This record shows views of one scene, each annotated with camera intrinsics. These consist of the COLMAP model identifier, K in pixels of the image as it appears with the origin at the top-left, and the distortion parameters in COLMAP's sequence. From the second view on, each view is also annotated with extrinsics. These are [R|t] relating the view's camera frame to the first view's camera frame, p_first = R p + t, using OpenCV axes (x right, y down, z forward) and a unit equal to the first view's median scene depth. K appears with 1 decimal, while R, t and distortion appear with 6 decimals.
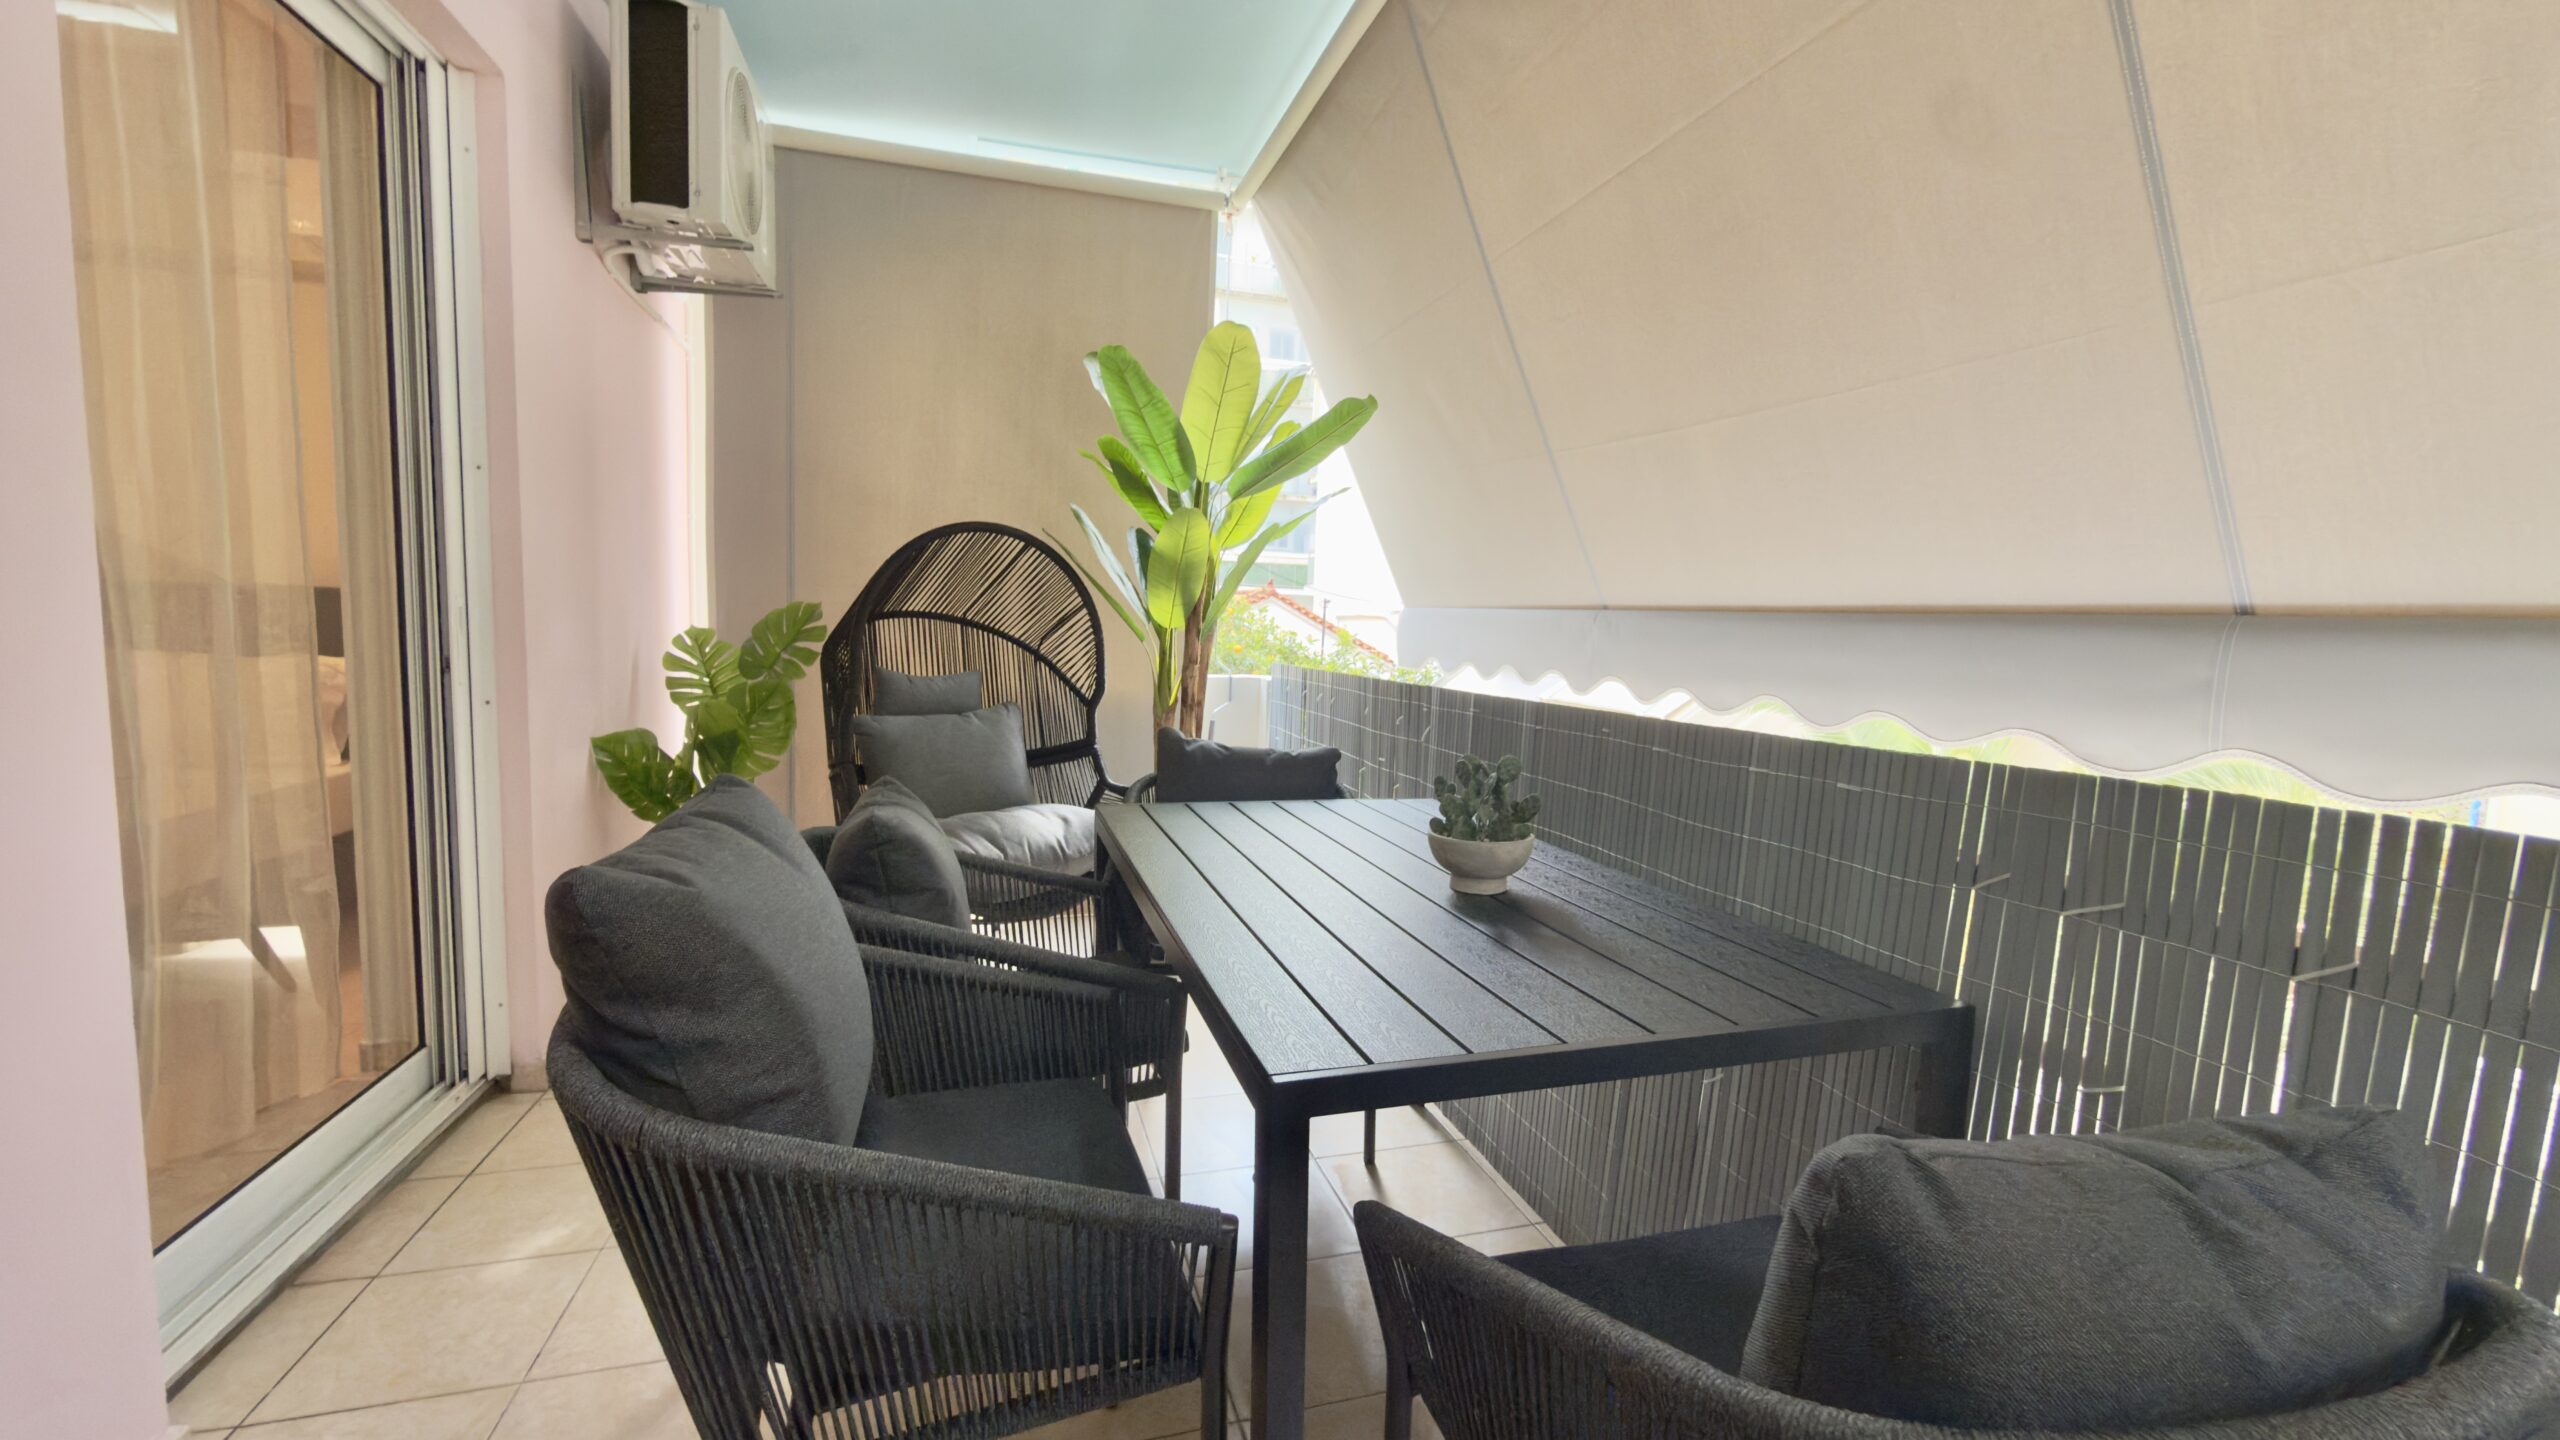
lens RADIAL K [[1025.4, 0, 1270.0], [0, 1025.4, 720.7], [0, 0, 1]] dist [-0.002816, 0.000899]
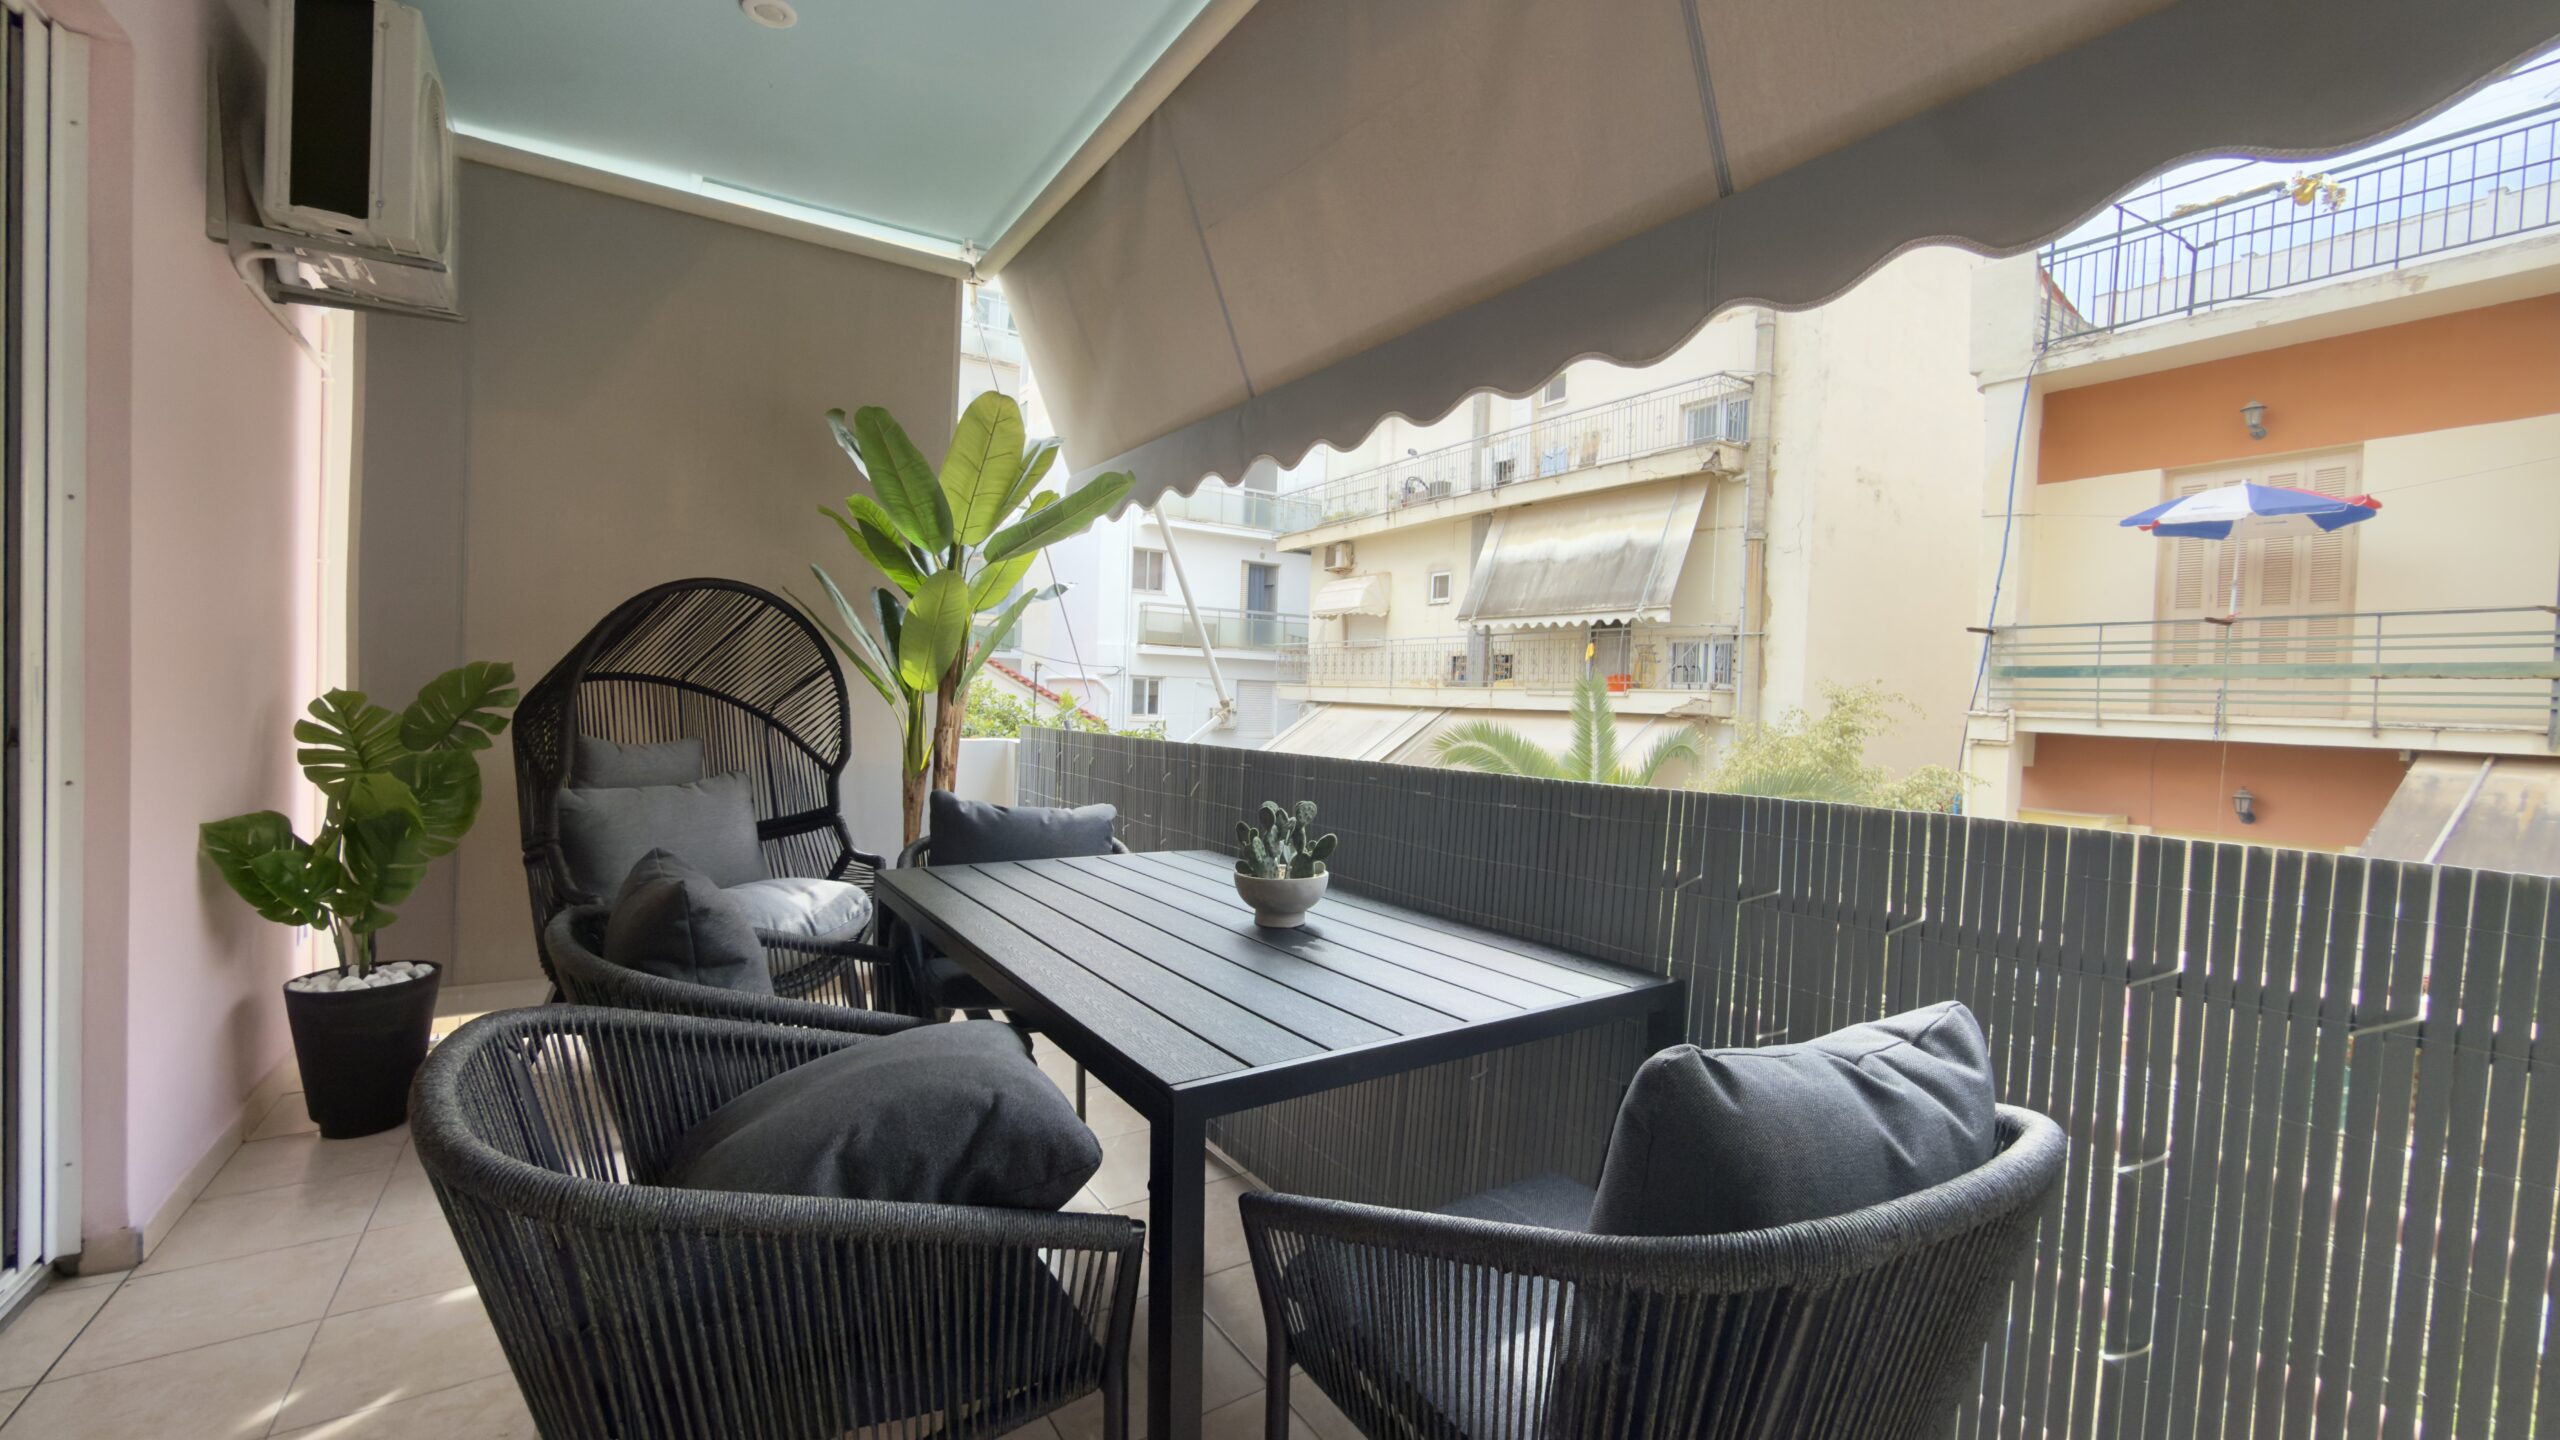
lens RADIAL K [[1025.4, 0, 1274.2], [0, 1025.4, 724.3], [0, 0, 1]] dist [-0.002816, 0.000899]
pose [[0.958229, -0.011430, 0.285773, -0.060174], [0.028103, 0.998129, -0.054310, 0.004842], [-0.284618, 0.060073, 0.956757, -0.036571]]
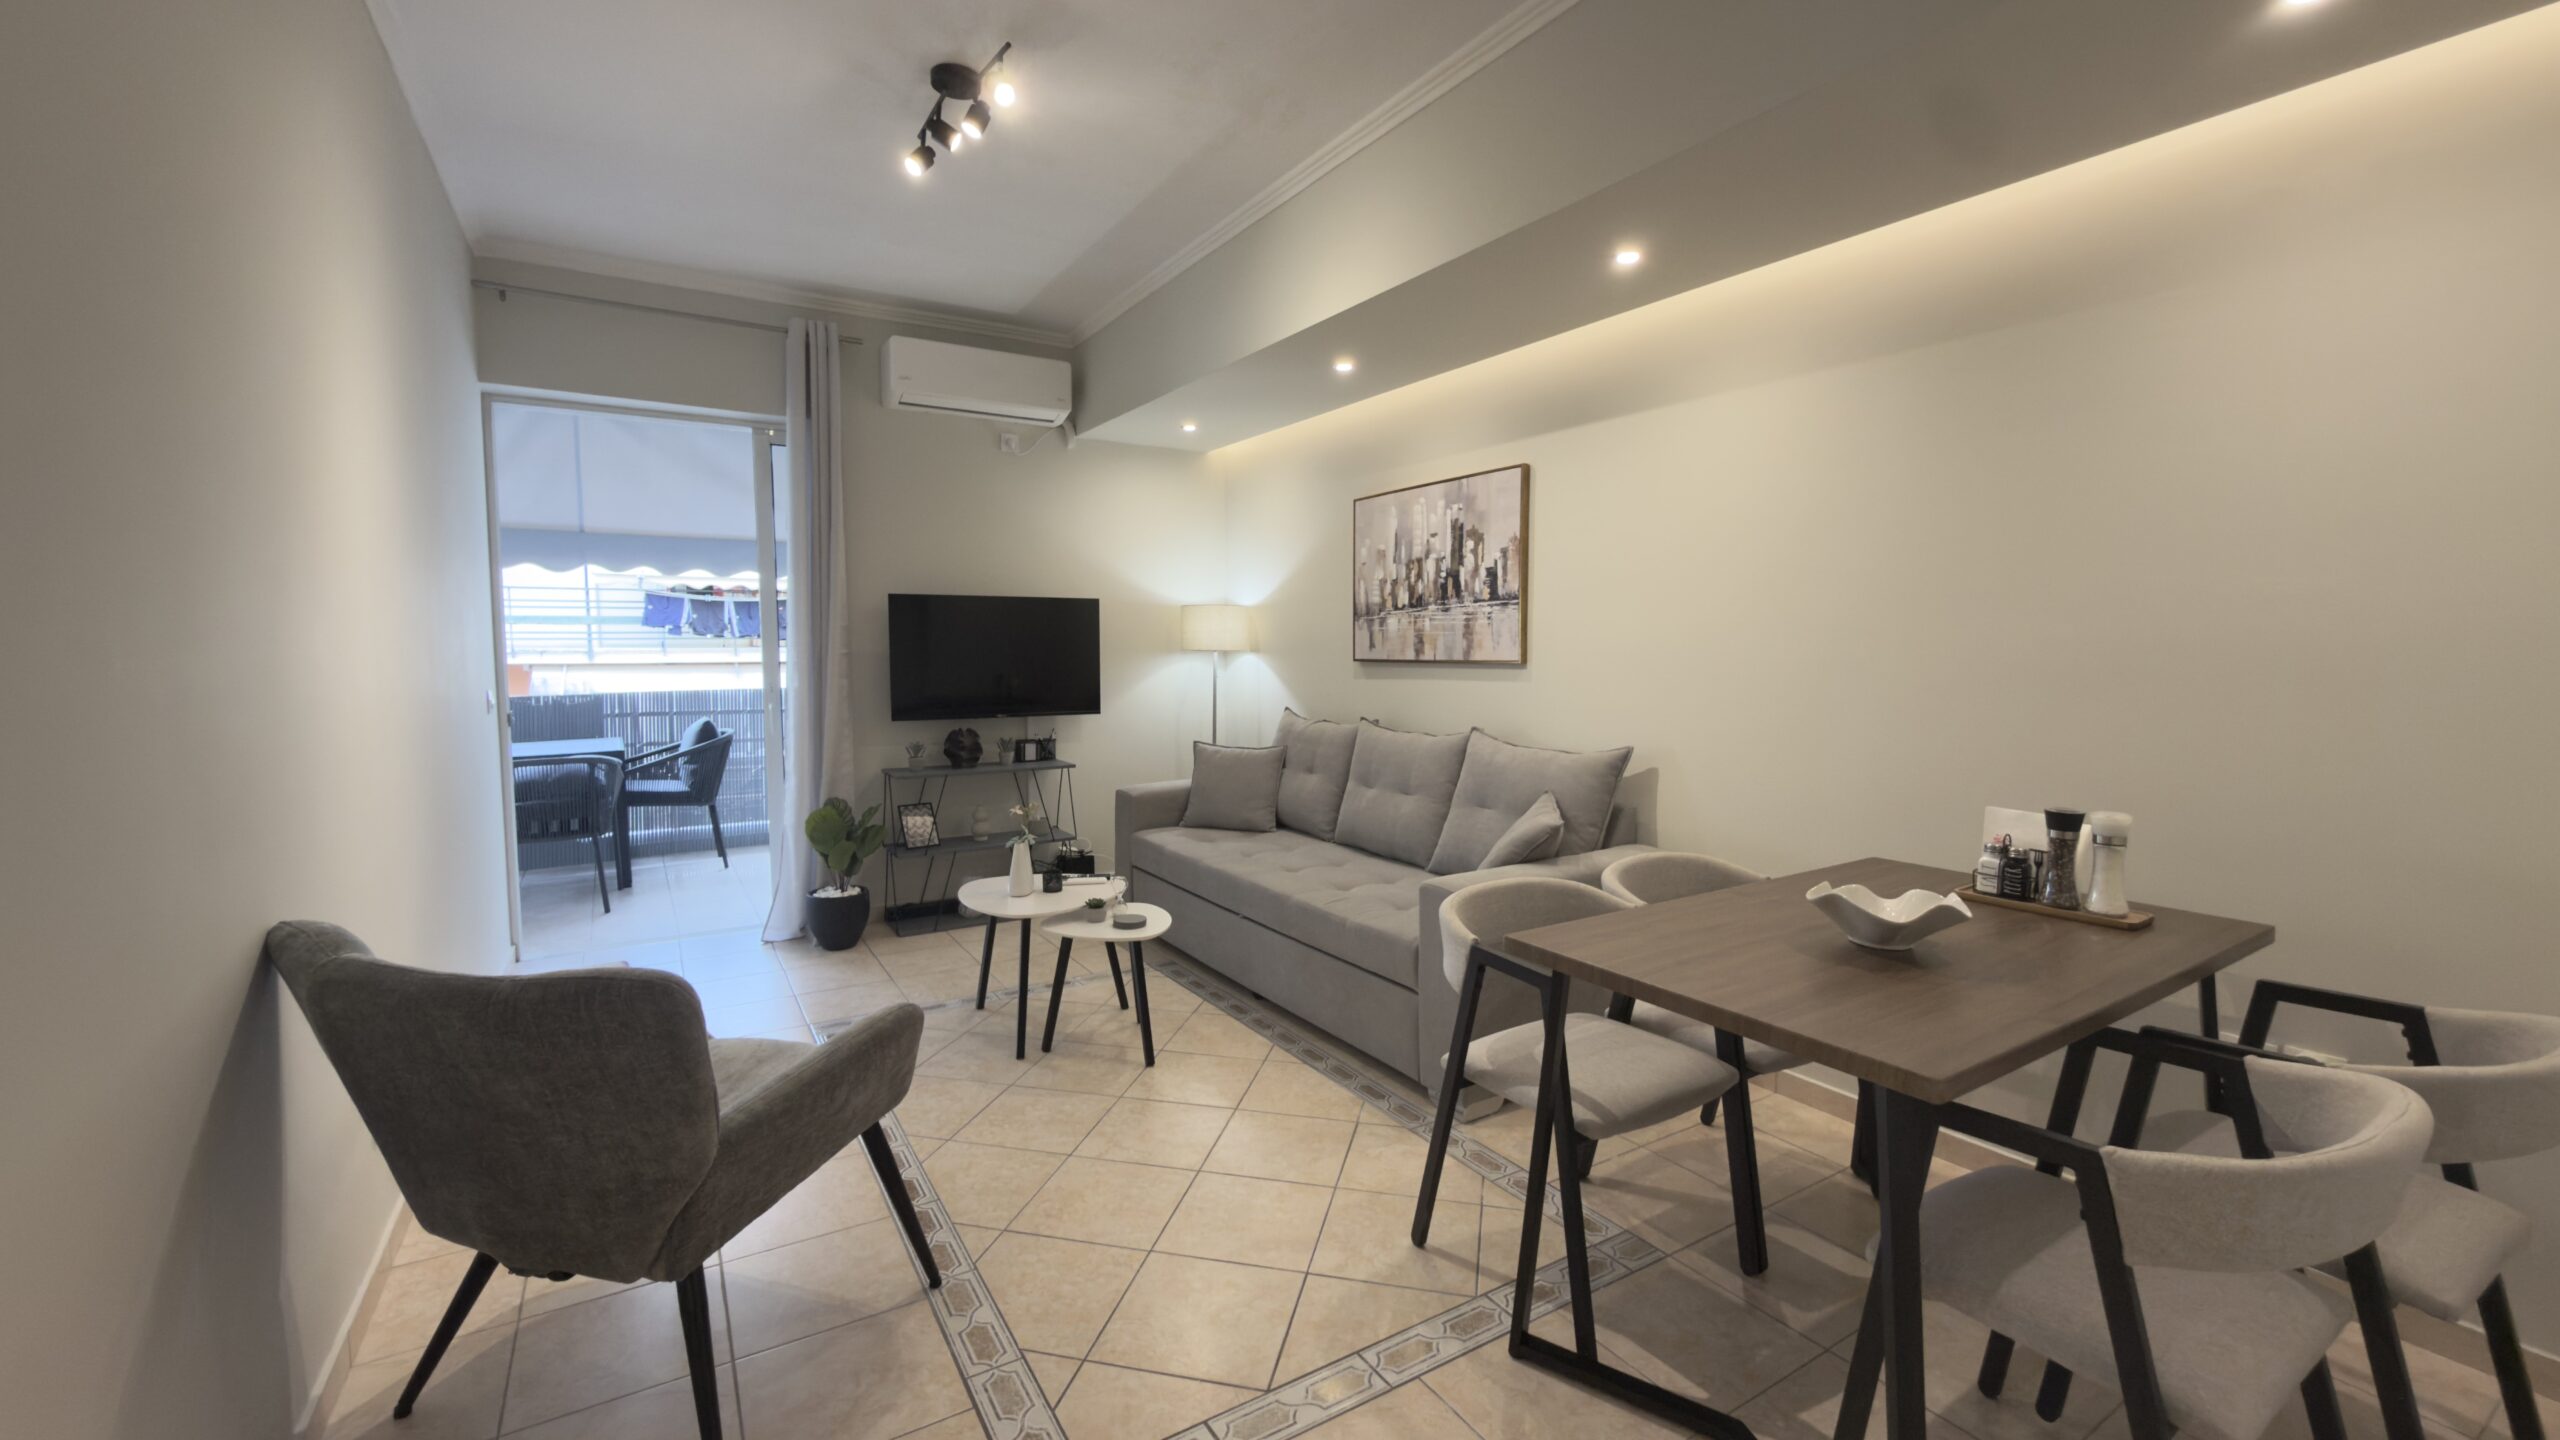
lens RADIAL K [[1025.4, 0, 1286.0], [0, 1025.4, 719.9], [0, 0, 1]] dist [-0.002816, 0.000899]
pose [[-0.293554, -0.108364, 0.949781, -1.981063], [0.083181, 0.986890, 0.138307, -0.096419], [-0.952317, 0.119604, -0.280692, -0.301951]]
